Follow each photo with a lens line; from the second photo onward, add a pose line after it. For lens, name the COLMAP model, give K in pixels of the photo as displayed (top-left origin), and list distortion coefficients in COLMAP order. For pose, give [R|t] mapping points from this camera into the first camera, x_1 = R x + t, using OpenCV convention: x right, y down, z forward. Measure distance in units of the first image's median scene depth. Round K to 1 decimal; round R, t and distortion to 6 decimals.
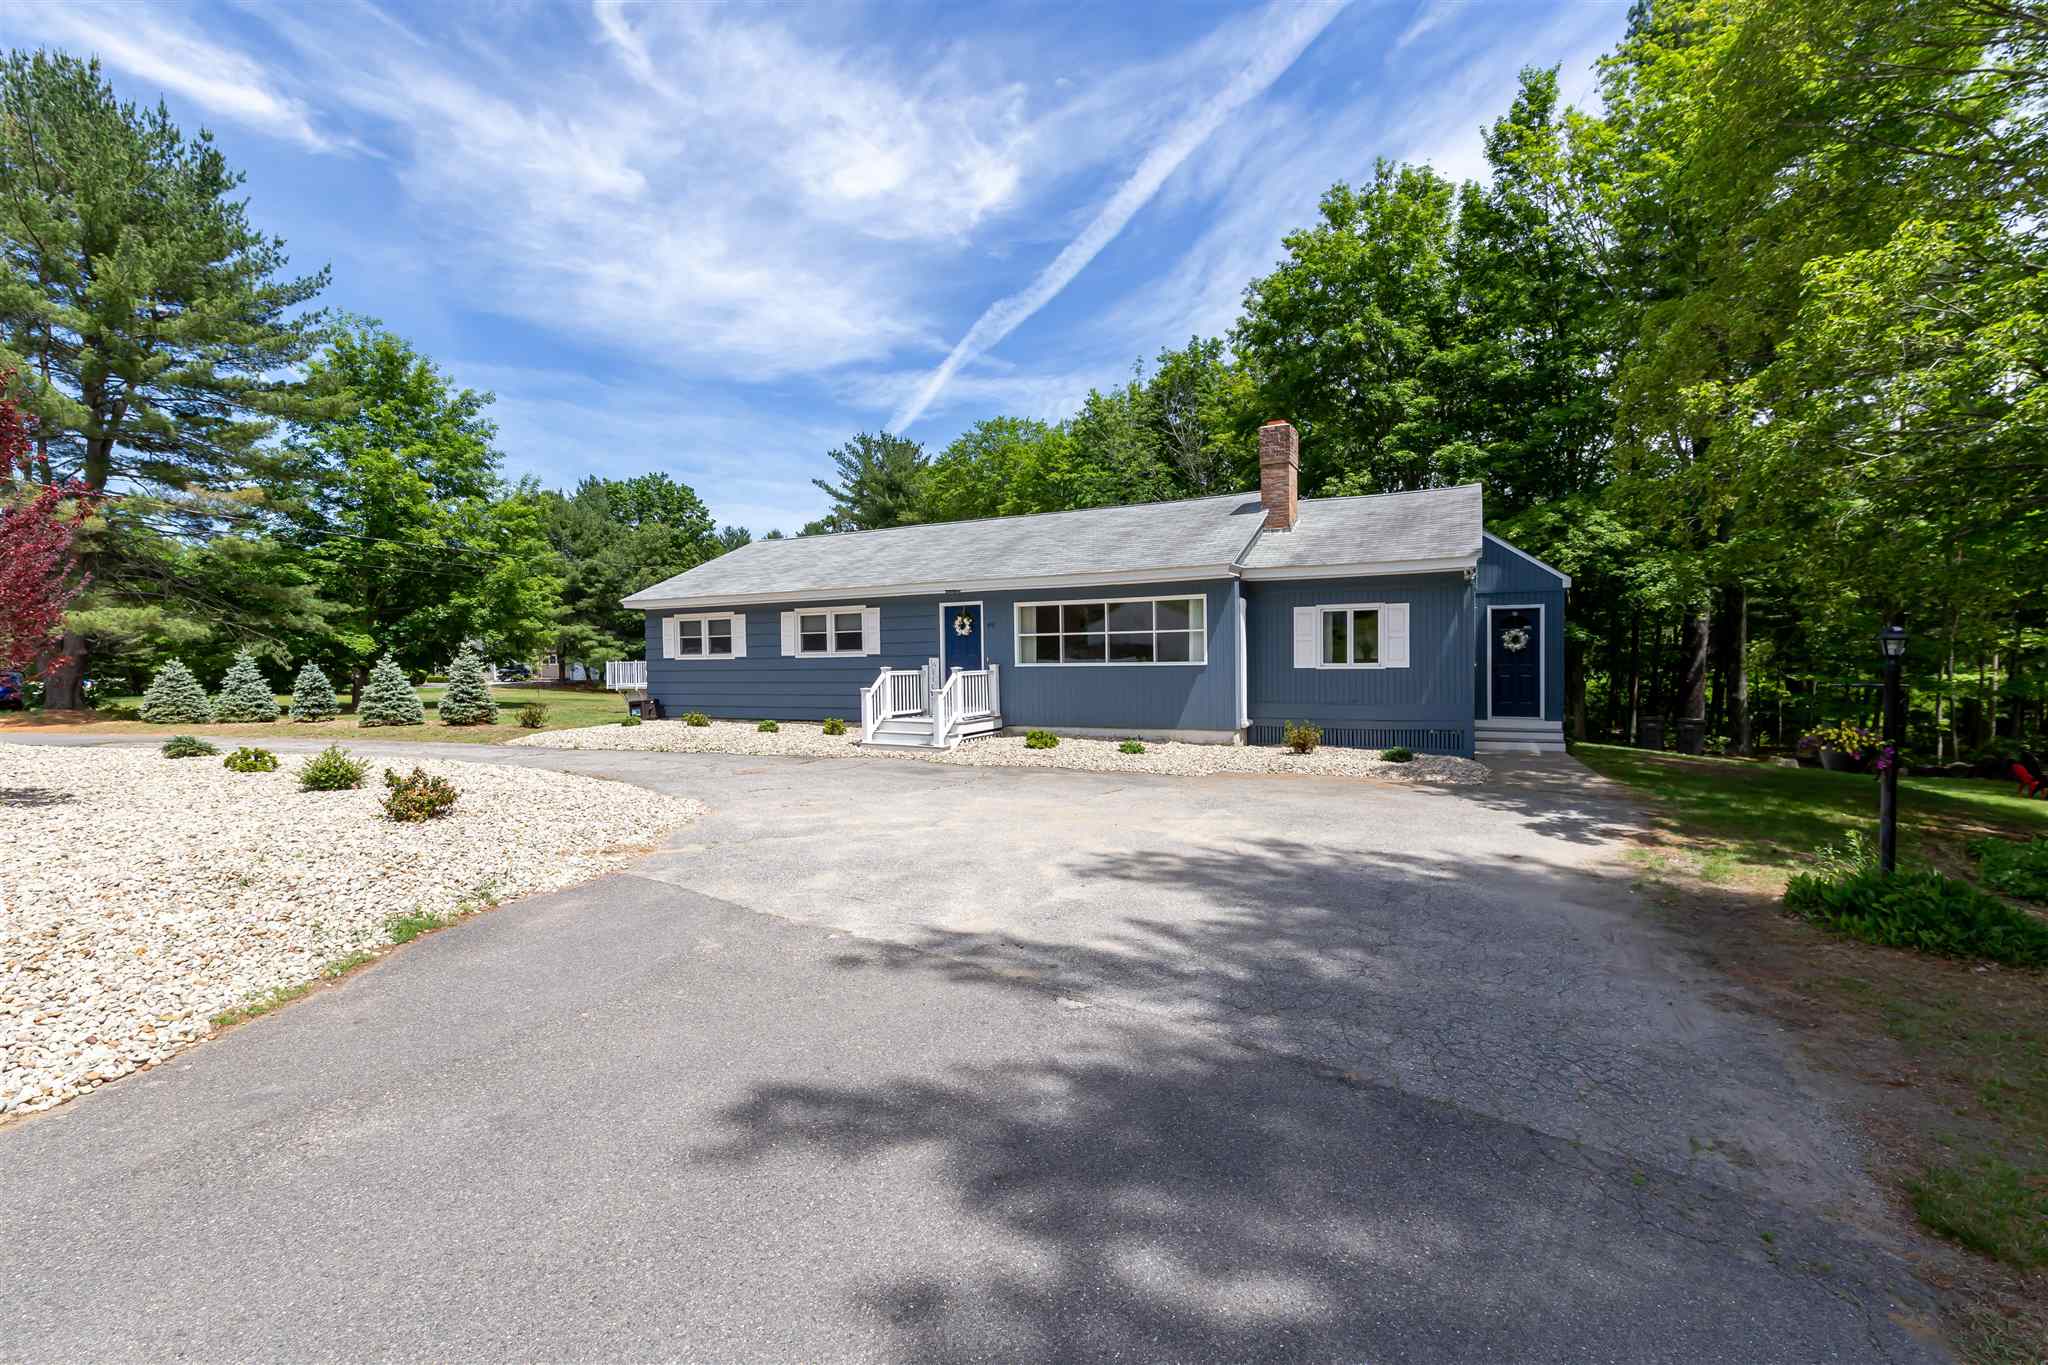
lens RADIAL K [[926.9, 0, 1019.6], [0, 926.9, 678.3], [0, 0, 1]] dist [0.003709, 0.000605]
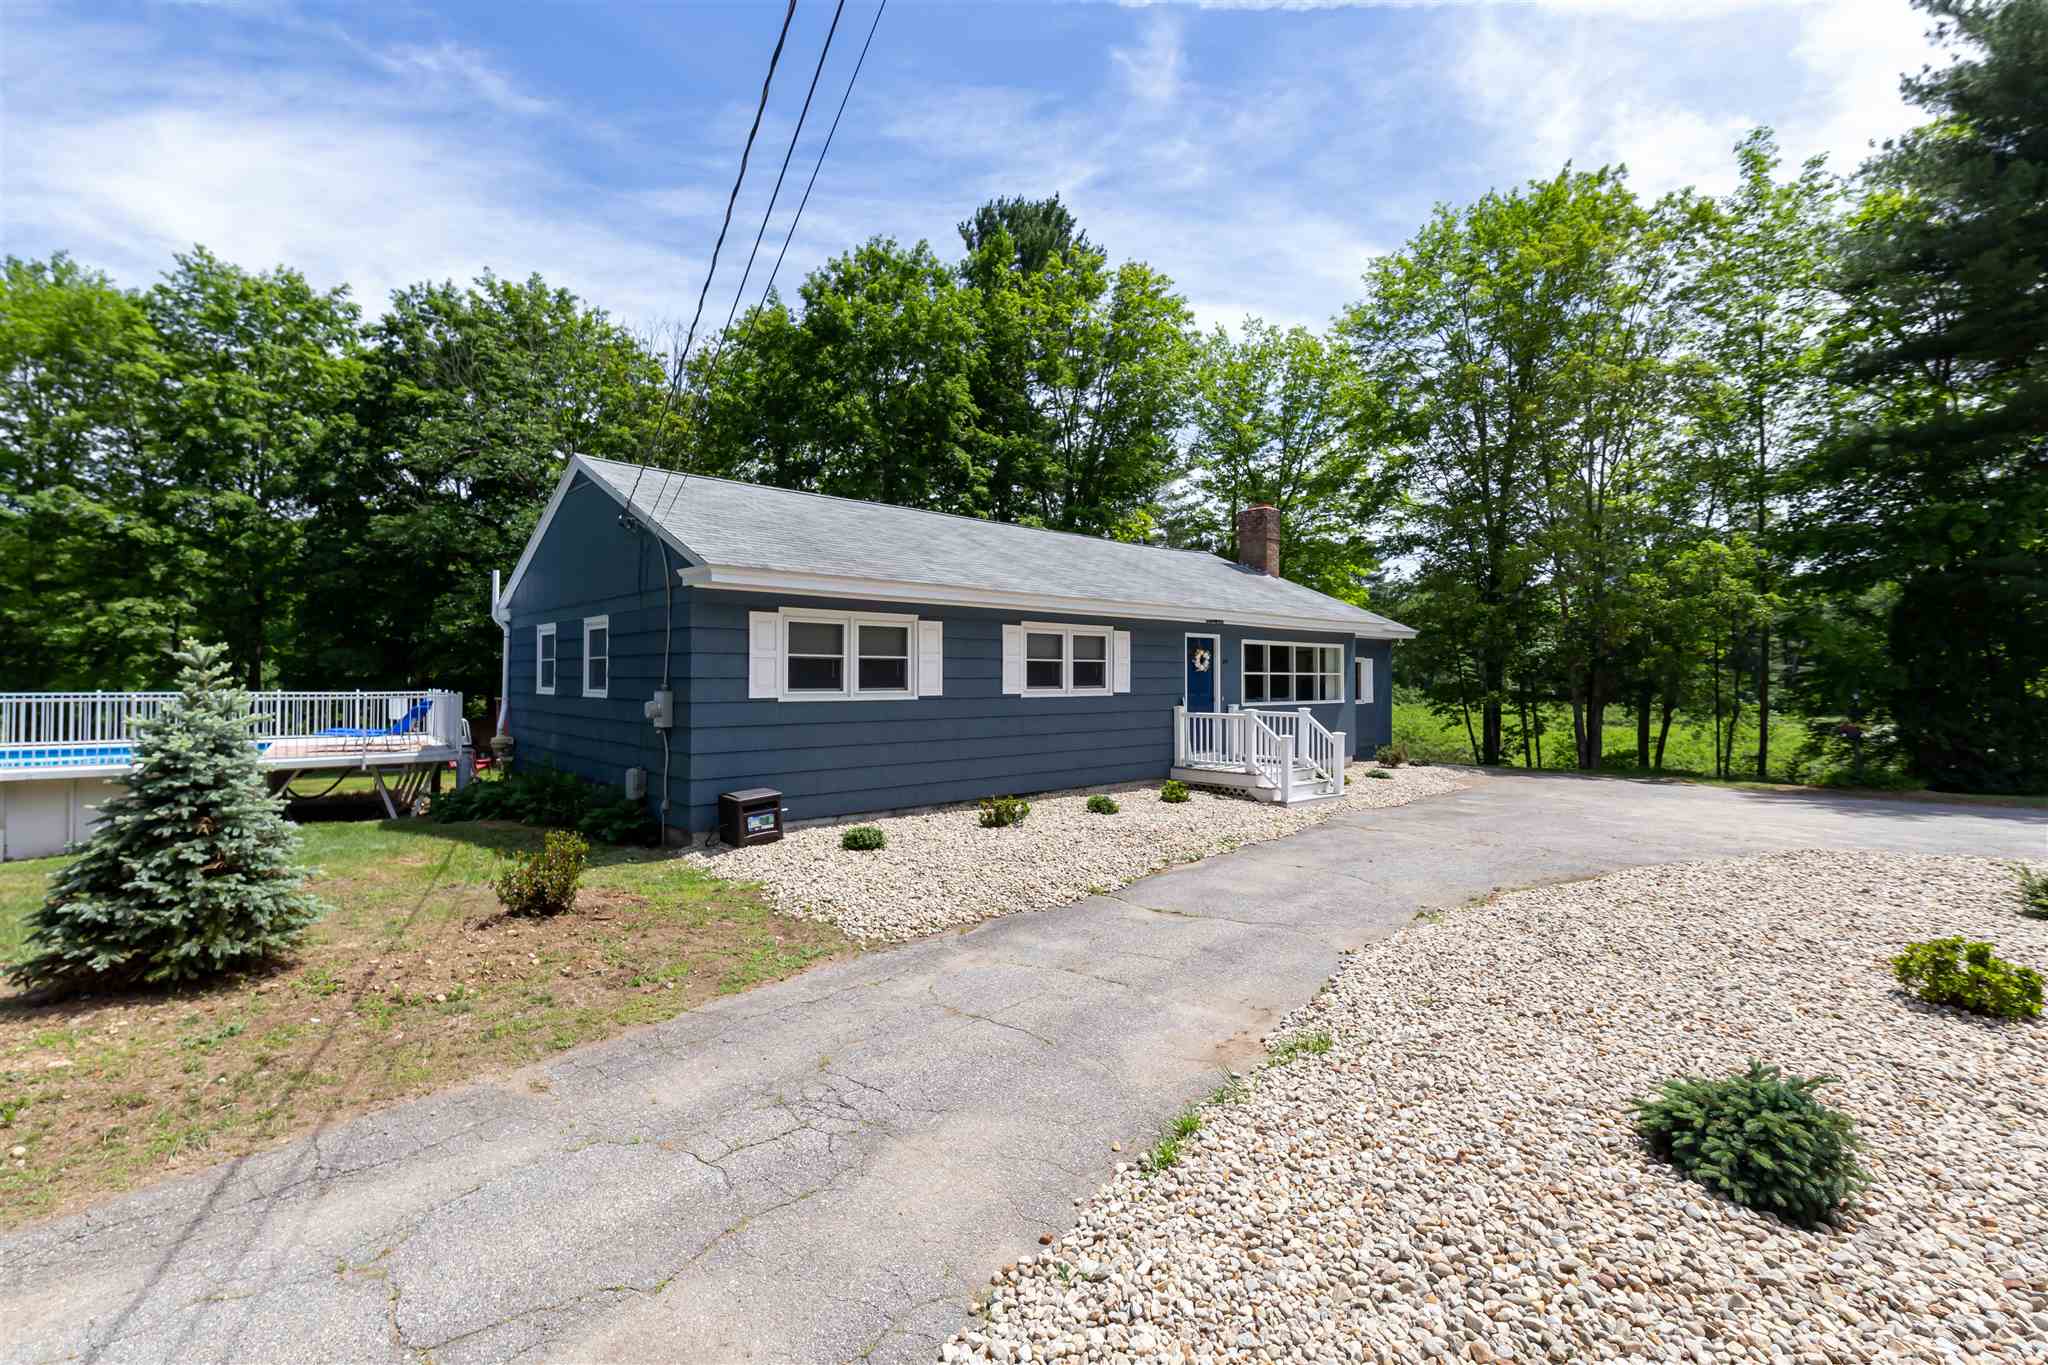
lens RADIAL K [[926.9, 0, 1023.7], [0, 926.9, 684.1], [0, 0, 1]] dist [0.003709, 0.000605]
pose [[0.337263, 0.011302, 0.941343, -0.844297], [0.016488, 0.999704, -0.017910, -0.019819], [-0.941266, 0.021561, 0.336976, 0.781586]]
